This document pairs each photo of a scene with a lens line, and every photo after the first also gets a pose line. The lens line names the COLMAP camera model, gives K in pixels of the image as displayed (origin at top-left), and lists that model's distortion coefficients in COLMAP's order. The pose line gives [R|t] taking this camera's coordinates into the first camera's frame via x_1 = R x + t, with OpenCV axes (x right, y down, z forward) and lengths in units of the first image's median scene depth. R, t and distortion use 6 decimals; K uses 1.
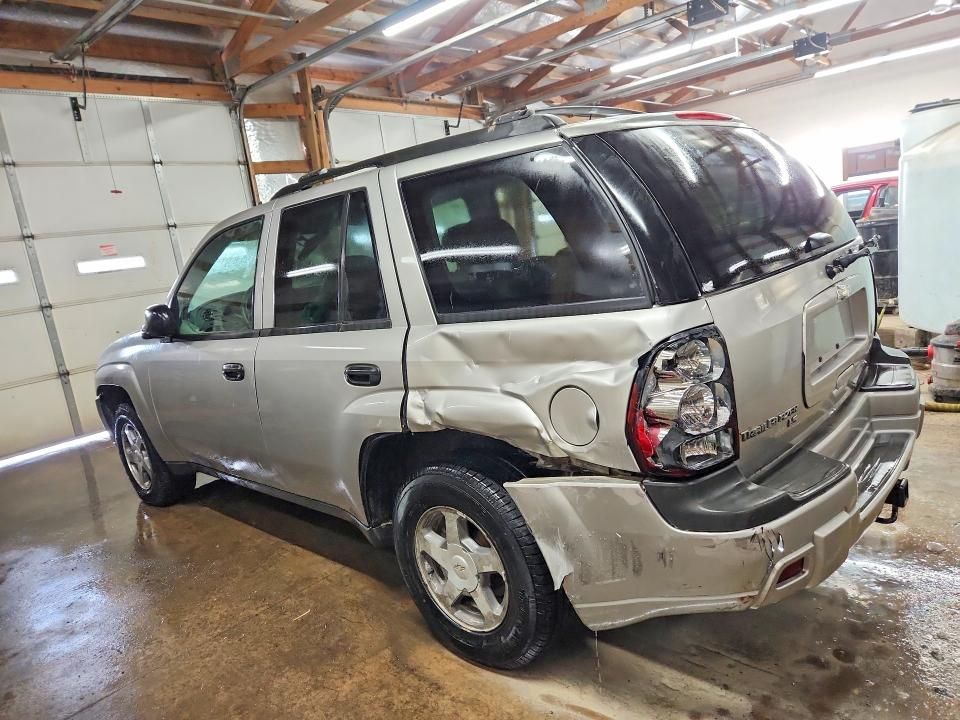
lens RADIAL K [[645.8, 0, 480.0], [0, 645.8, 360.0], [0, 0, 1]] dist [-0.001398, -0.001602]
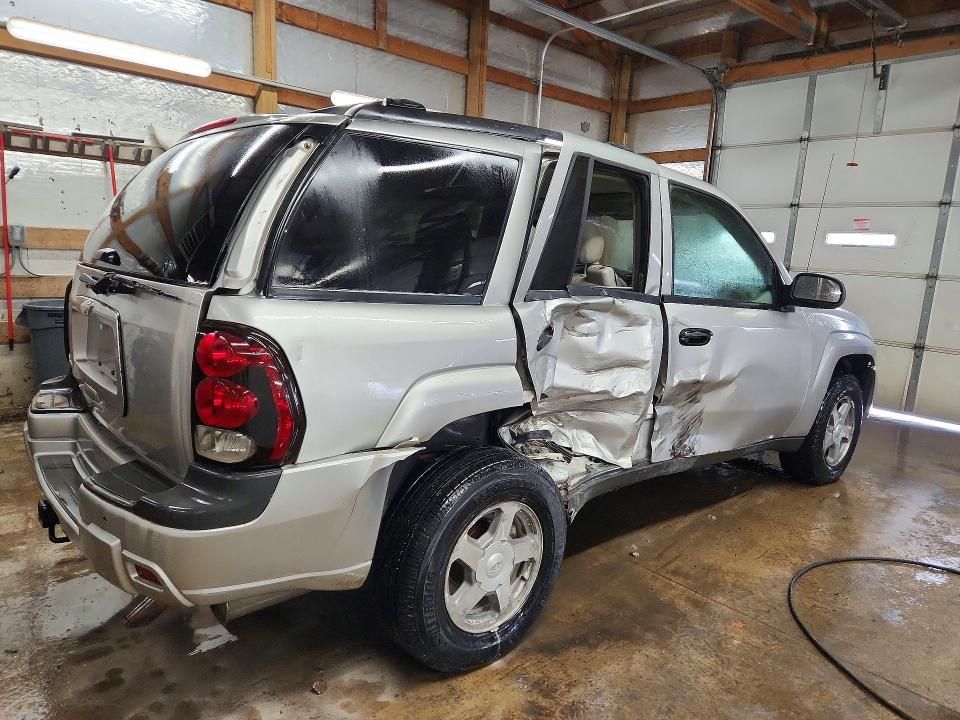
lens RADIAL K [[645.8, 0, 480.0], [0, 645.8, 360.0], [0, 0, 1]] dist [-0.001398, -0.001602]
pose [[-0.114216, 0.297965, -0.947719, 0.492754], [-0.220508, 0.922563, 0.316630, -0.167568], [0.968675, 0.245144, -0.039668, 0.547170]]
